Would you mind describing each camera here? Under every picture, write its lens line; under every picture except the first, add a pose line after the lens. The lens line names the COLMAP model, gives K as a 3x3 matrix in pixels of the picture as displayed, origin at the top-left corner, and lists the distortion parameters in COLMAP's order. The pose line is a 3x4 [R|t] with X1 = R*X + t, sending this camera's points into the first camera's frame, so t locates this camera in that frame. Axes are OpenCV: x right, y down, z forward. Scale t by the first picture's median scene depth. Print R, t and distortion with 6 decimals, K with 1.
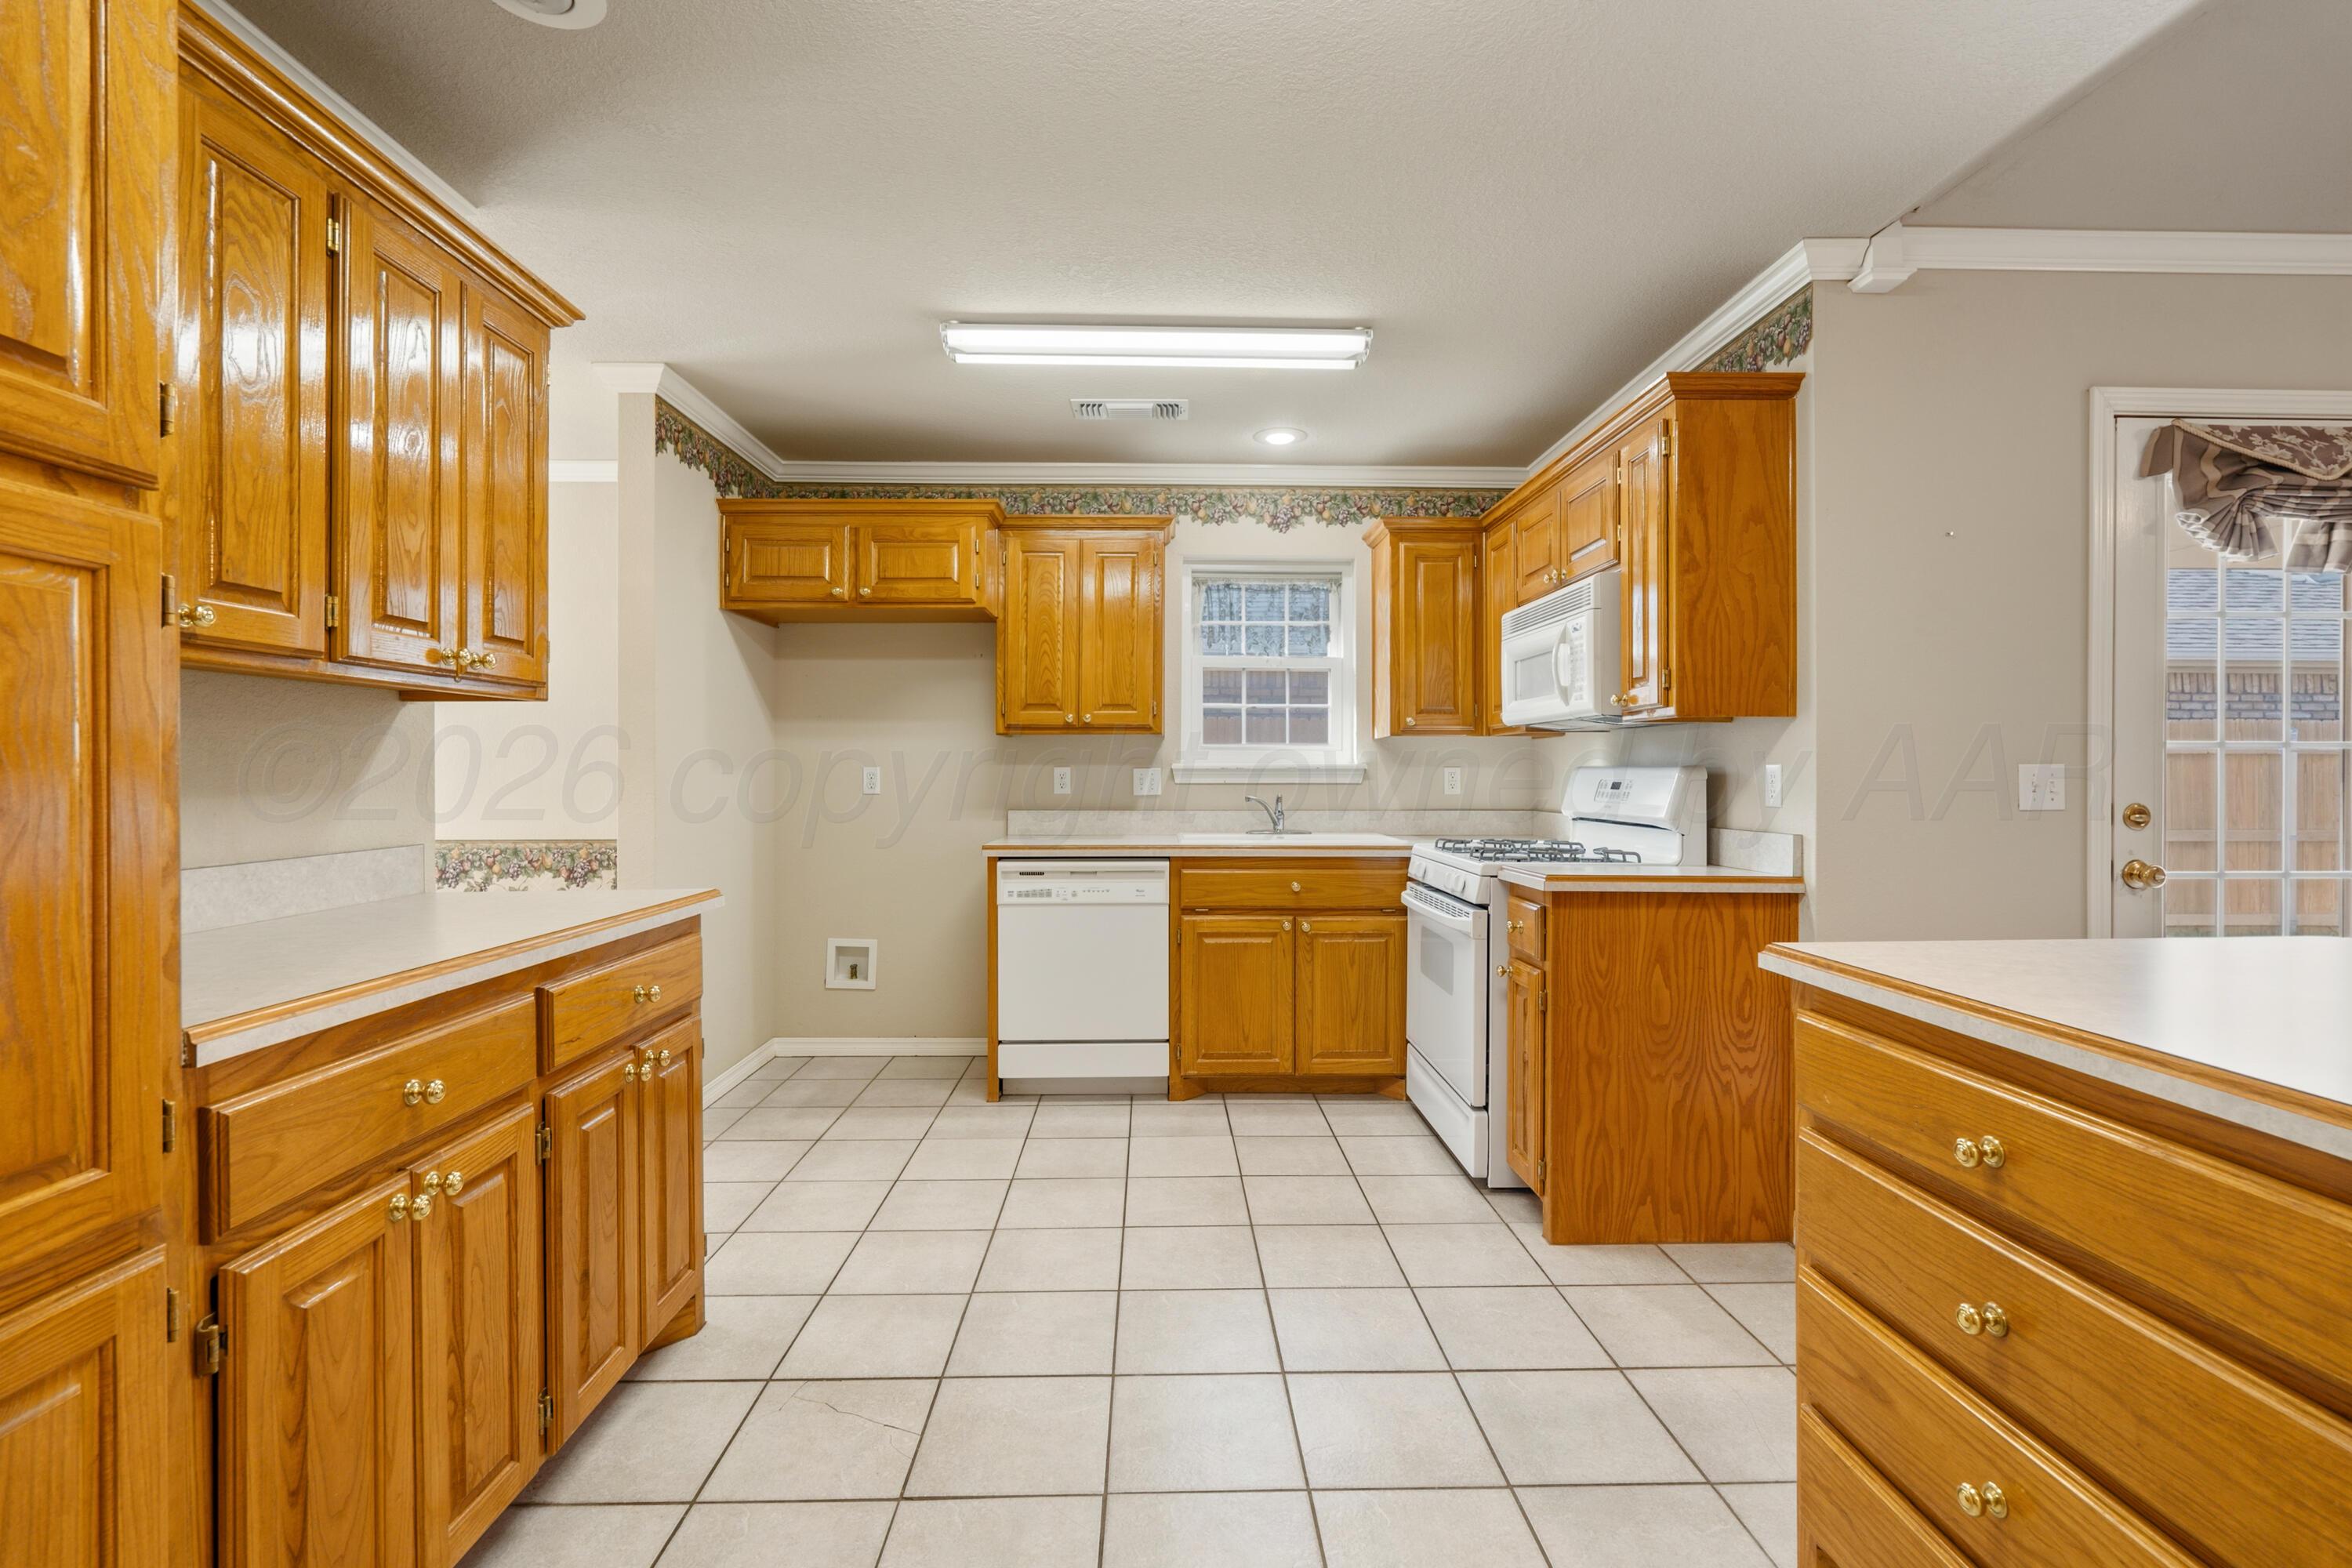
lens RADIAL K [[1055.8, 0, 1173.2], [0, 1055.8, 755.8], [0, 0, 1]] dist [0.001568, 0.000116]
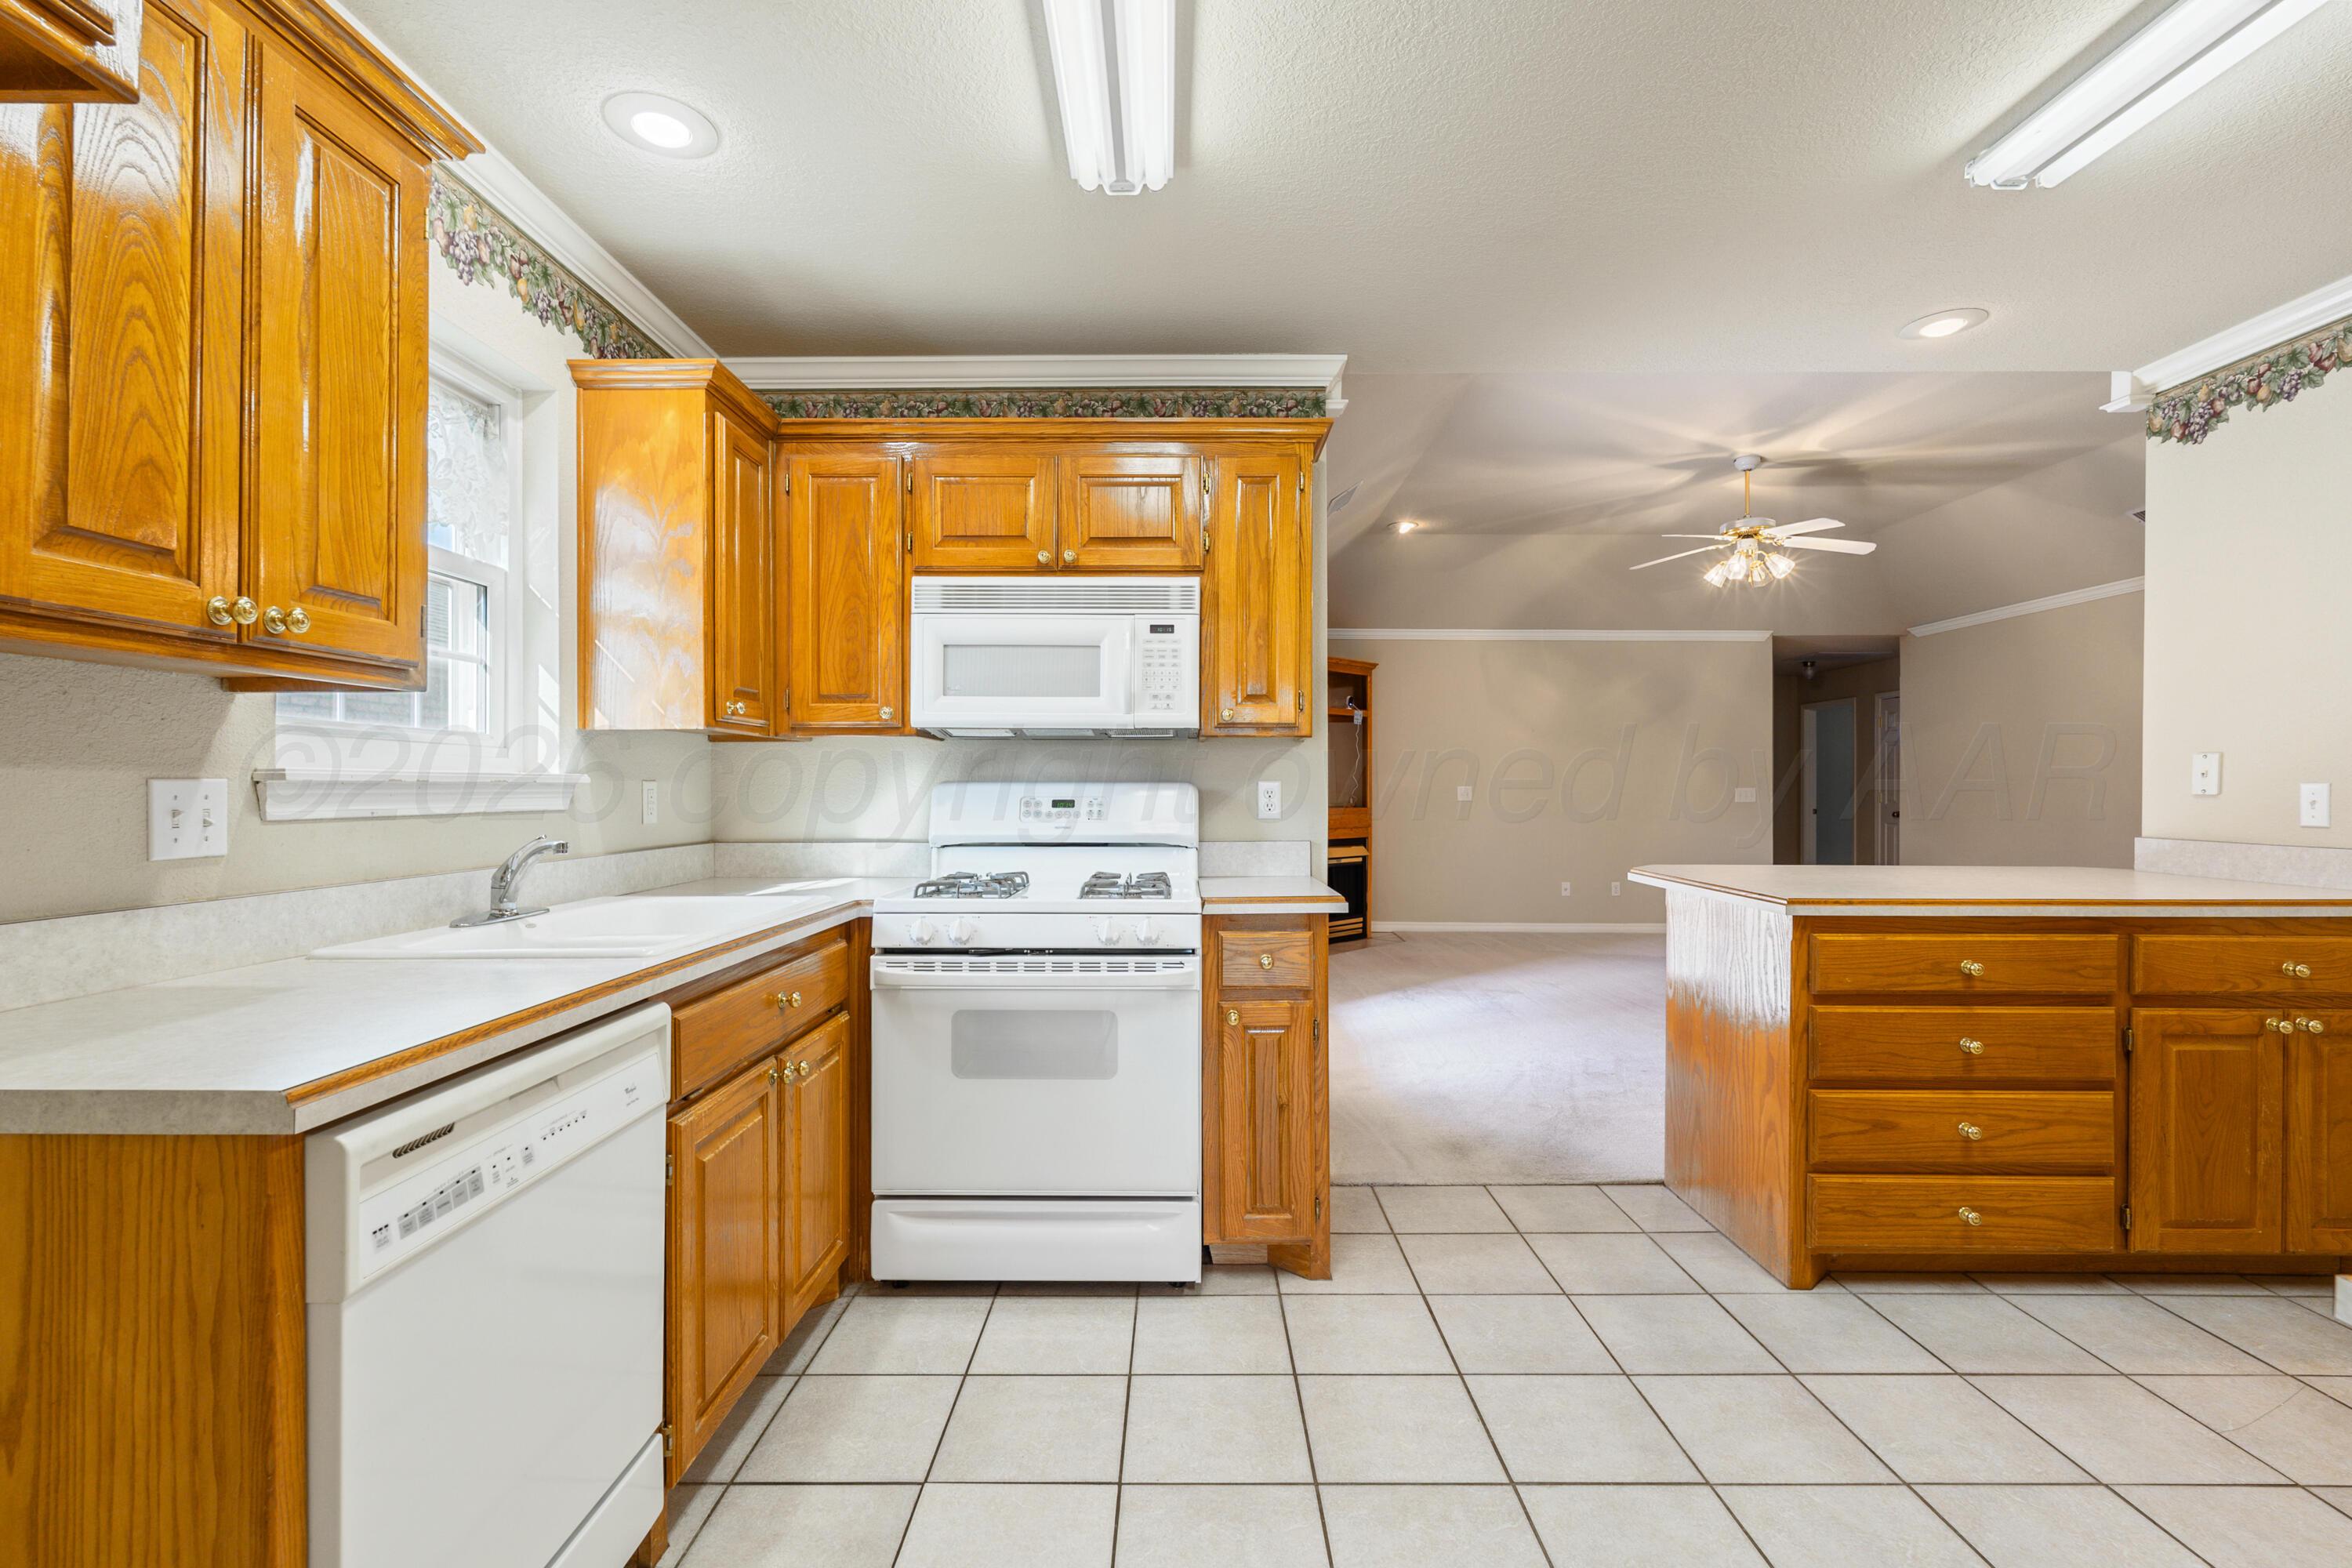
lens RADIAL K [[1054.9, 0, 1176.0], [0, 1054.9, 784.0], [0, 0, 1]] dist [-0.002873, -0.000654]
pose [[0.016405, 0.004423, 0.999856, -0.424023], [-0.014038, 0.999893, -0.004193, 0.011910], [-0.999767, -0.013967, 0.016465, 0.792126]]
